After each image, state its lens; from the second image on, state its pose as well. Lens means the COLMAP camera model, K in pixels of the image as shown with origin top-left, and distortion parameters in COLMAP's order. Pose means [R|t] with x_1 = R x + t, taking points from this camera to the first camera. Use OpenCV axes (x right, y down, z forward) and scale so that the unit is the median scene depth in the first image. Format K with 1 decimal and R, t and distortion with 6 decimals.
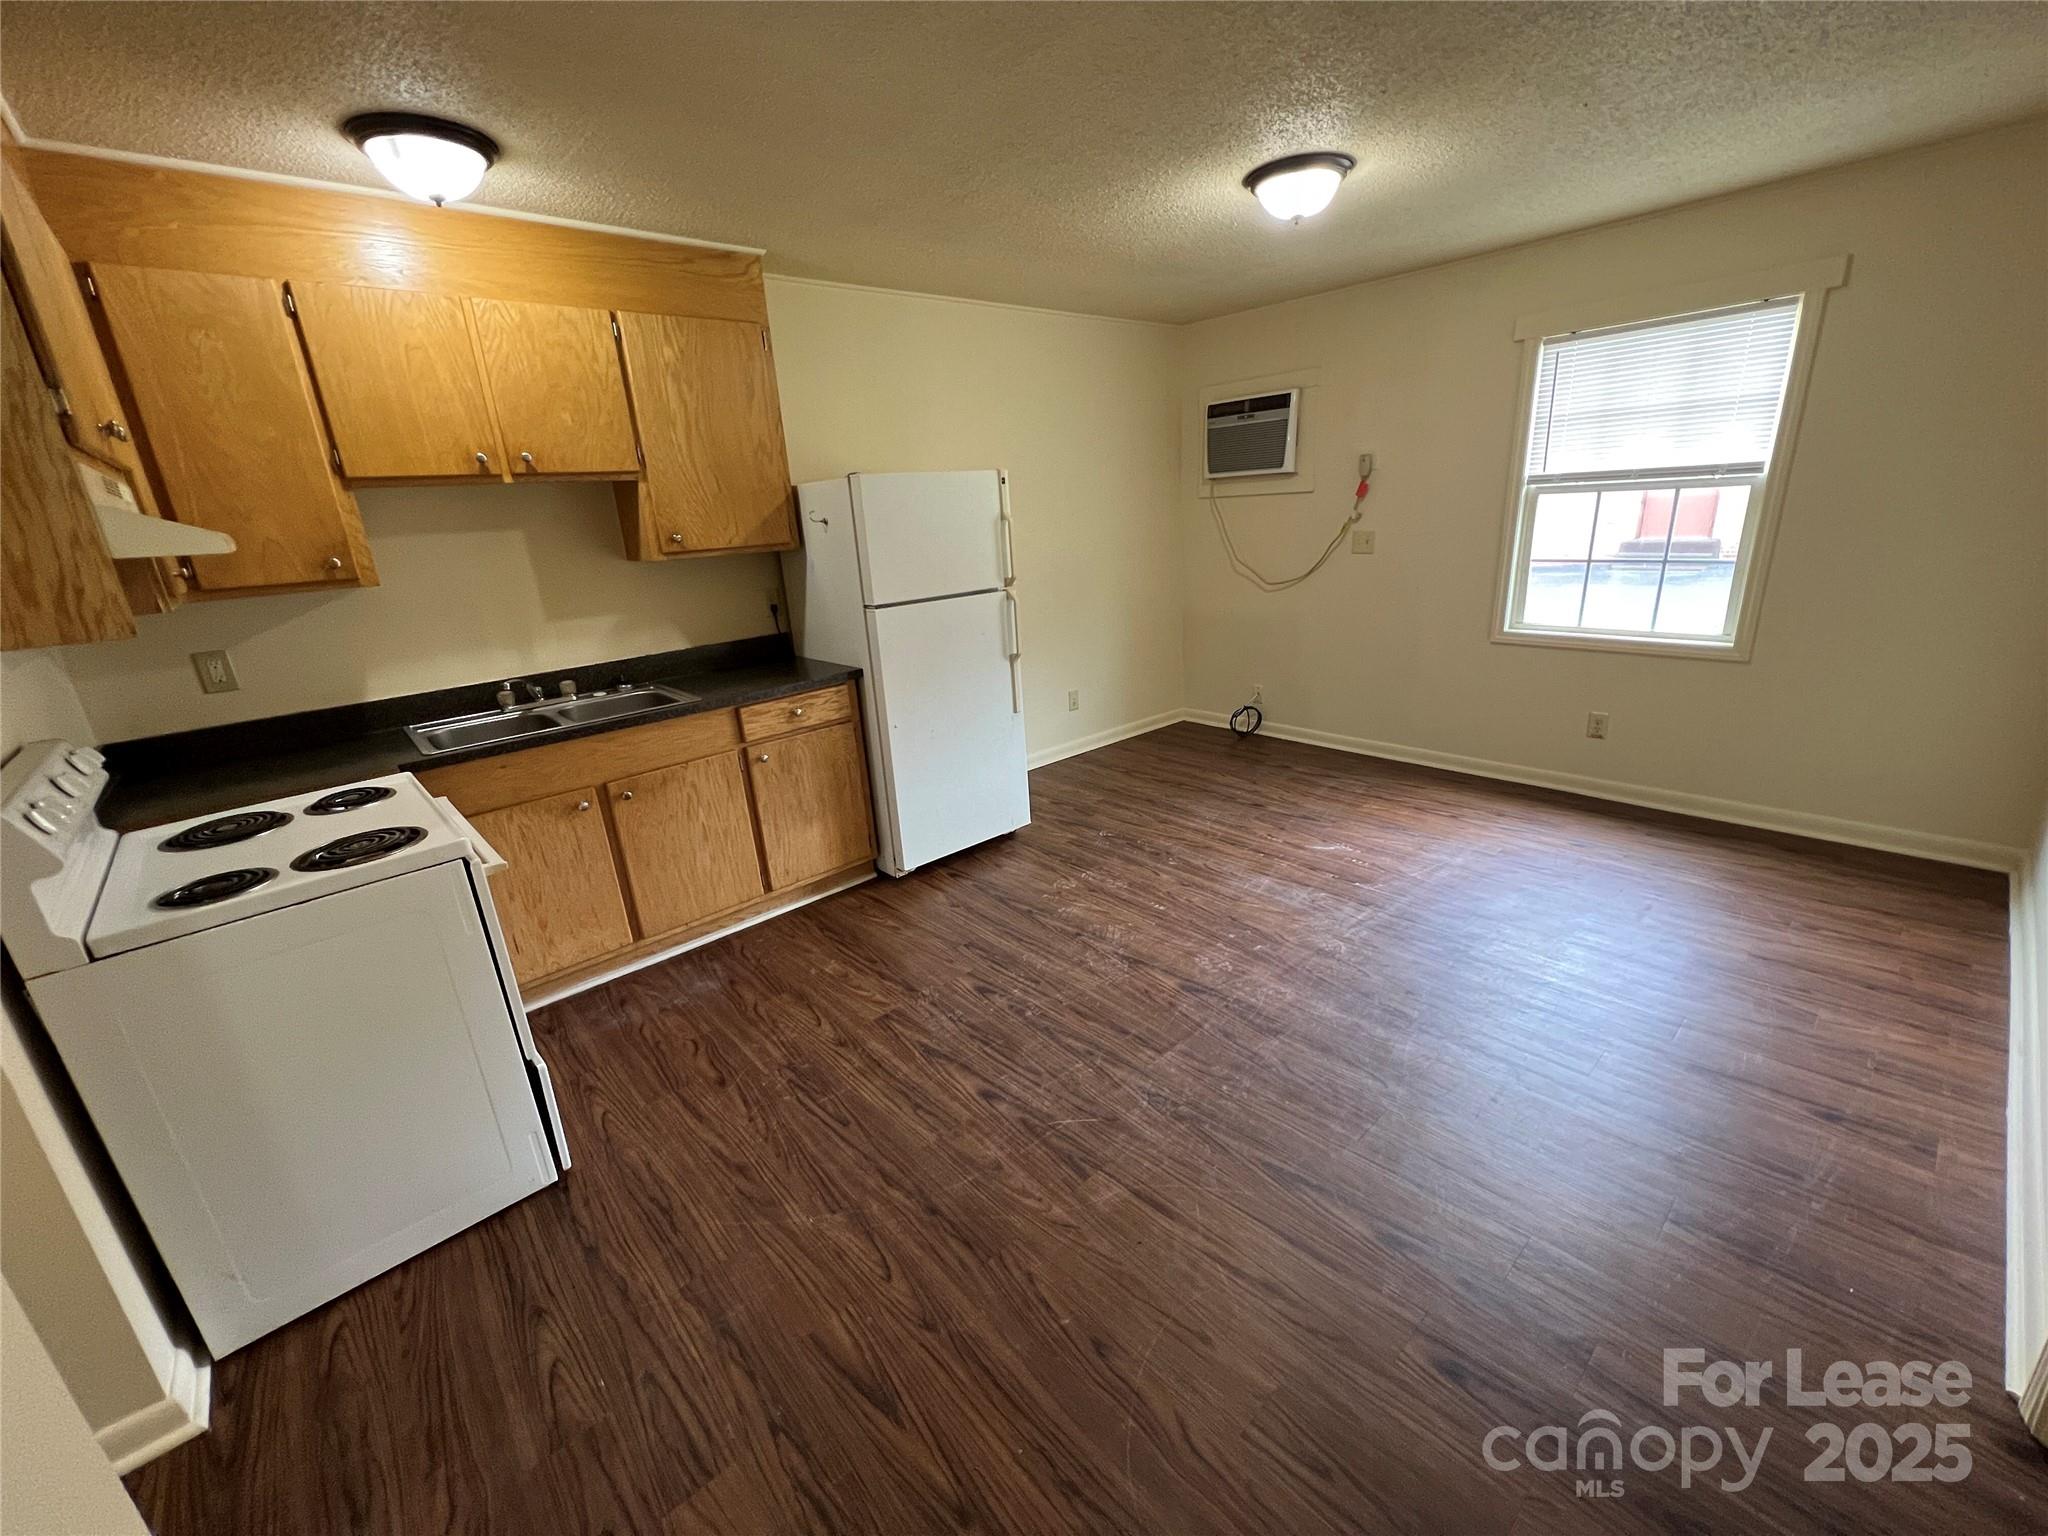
lens RADIAL K [[827.4, 0, 1025.6], [0, 827.4, 765.5], [0, 0, 1]] dist [-0.002138, 0.000121]
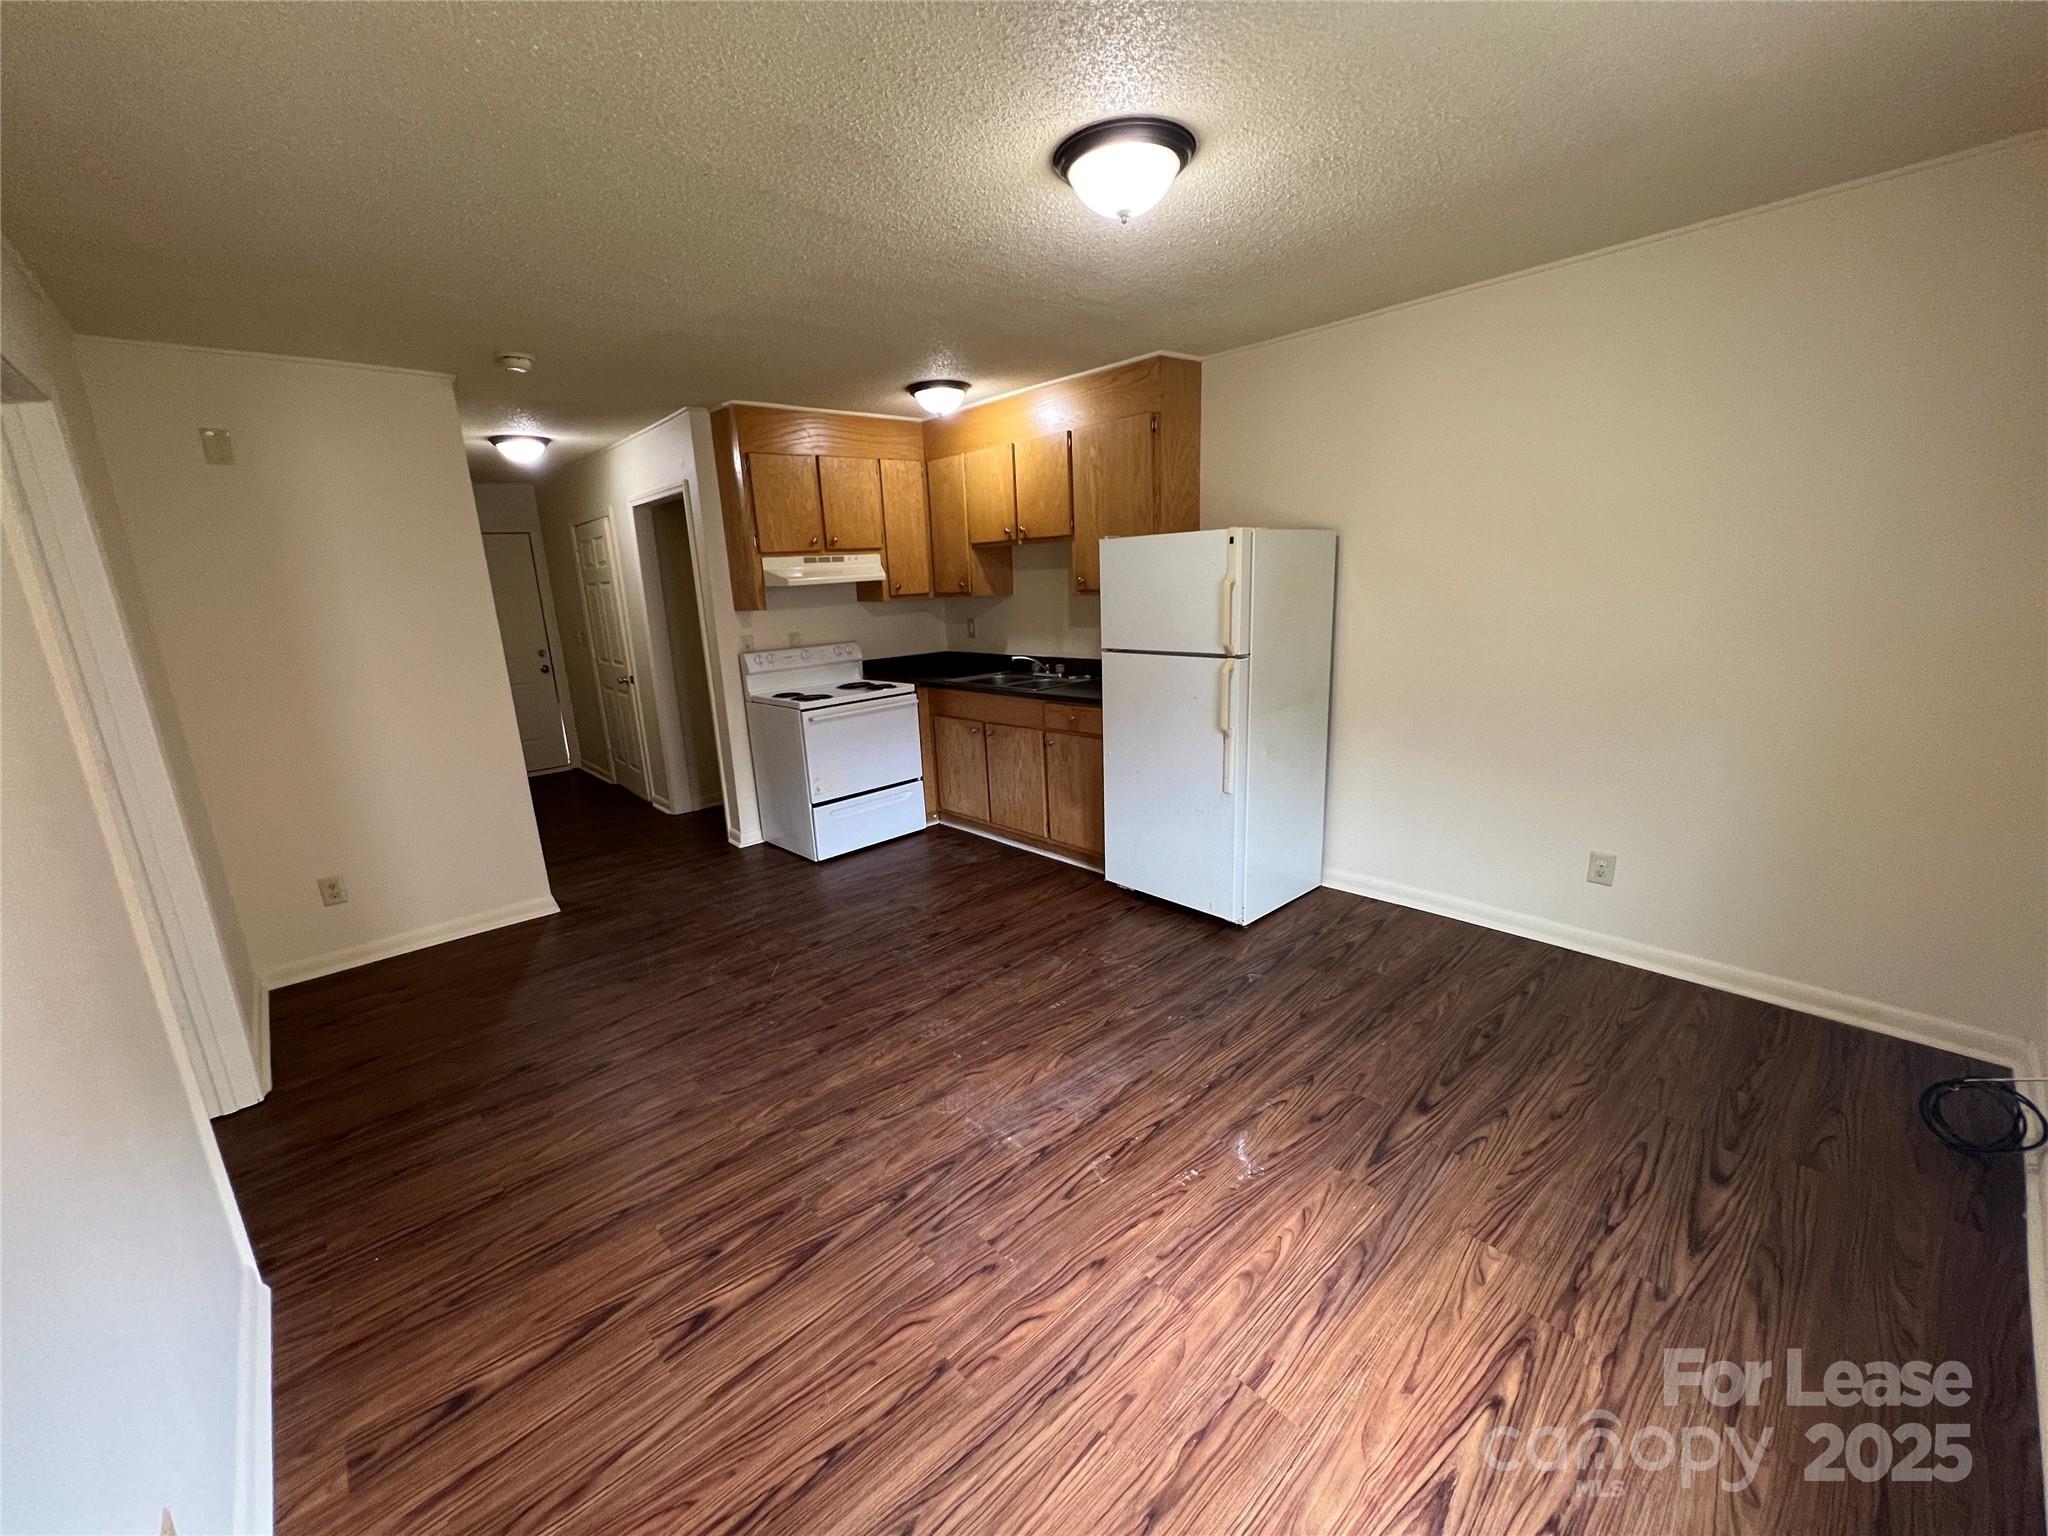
lens RADIAL K [[827.4, 0, 1020.8], [0, 827.4, 775.4], [0, 0, 1]] dist [-0.002138, 0.000121]
pose [[0.005589, 0.298315, -0.954451, 0.964960], [-0.257793, 0.922634, 0.286861, -0.324427], [0.966184, 0.244447, 0.082059, 0.808438]]
